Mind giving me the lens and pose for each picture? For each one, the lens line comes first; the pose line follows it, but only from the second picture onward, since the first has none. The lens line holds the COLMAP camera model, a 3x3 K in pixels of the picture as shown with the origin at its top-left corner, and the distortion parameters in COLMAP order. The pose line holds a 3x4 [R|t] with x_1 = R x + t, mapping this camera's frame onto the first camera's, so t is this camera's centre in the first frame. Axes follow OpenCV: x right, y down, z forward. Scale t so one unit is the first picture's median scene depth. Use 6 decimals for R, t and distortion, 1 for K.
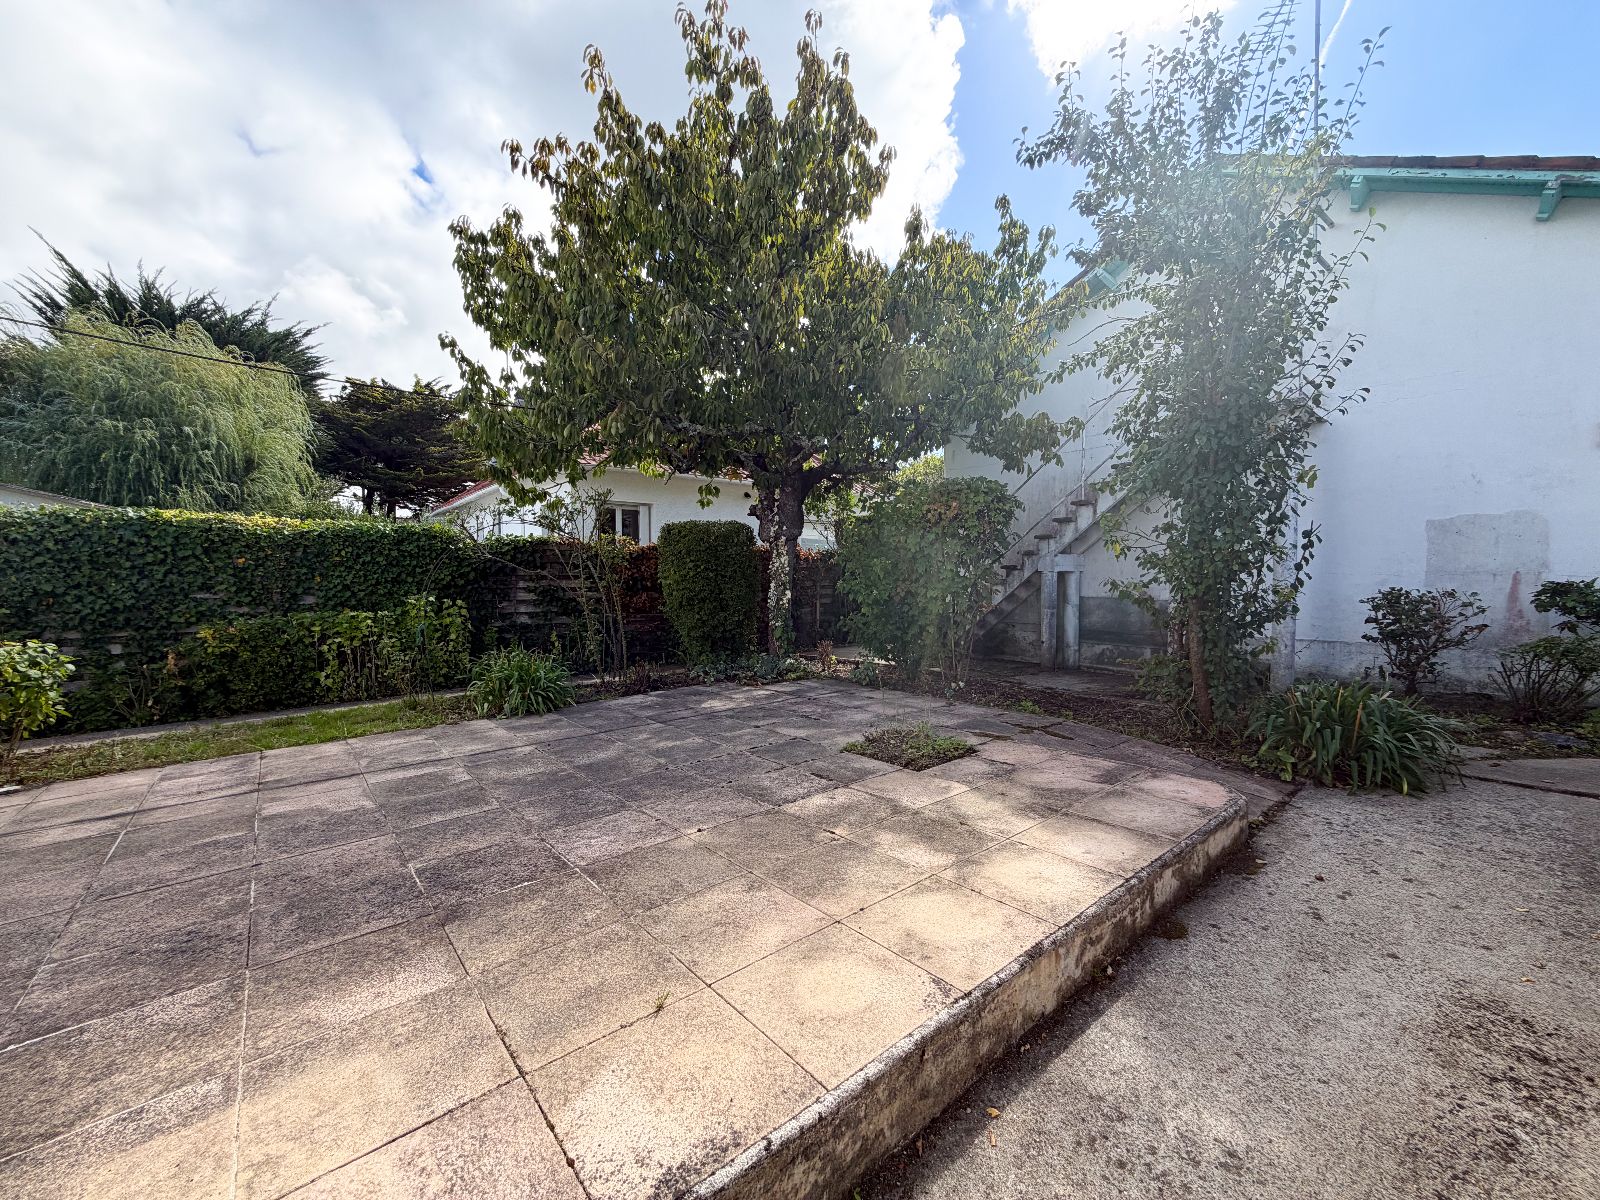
lens RADIAL K [[647.8, 0, 791.2], [0, 647.8, 600.4], [0, 0, 1]] dist [-0.000570, 0.000175]
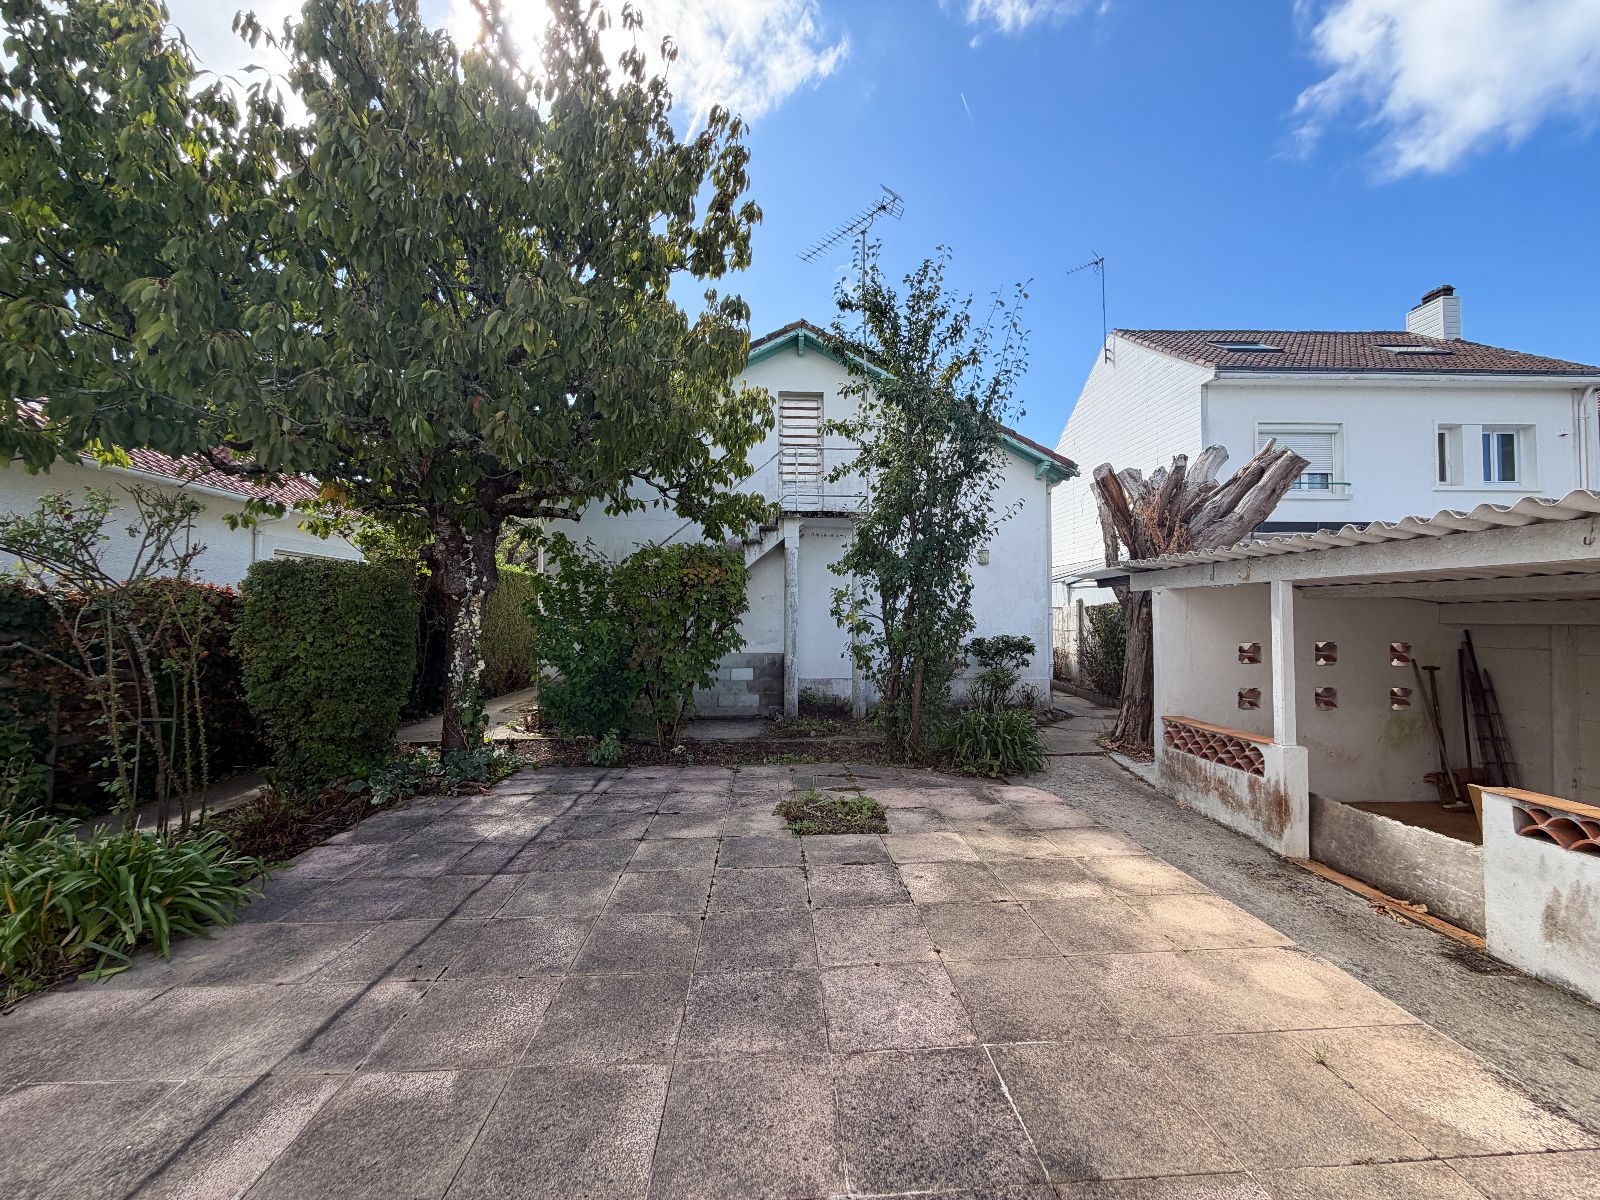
lens RADIAL K [[648.3, 0, 800.0], [0, 648.3, 600.0], [0, 0, 1]] dist [0.000615, -0.000603]
pose [[0.594869, 0.028107, 0.803331, -0.880137], [0.024210, 0.998309, -0.052856, -0.080639], [-0.803458, 0.050891, 0.593183, 0.523287]]
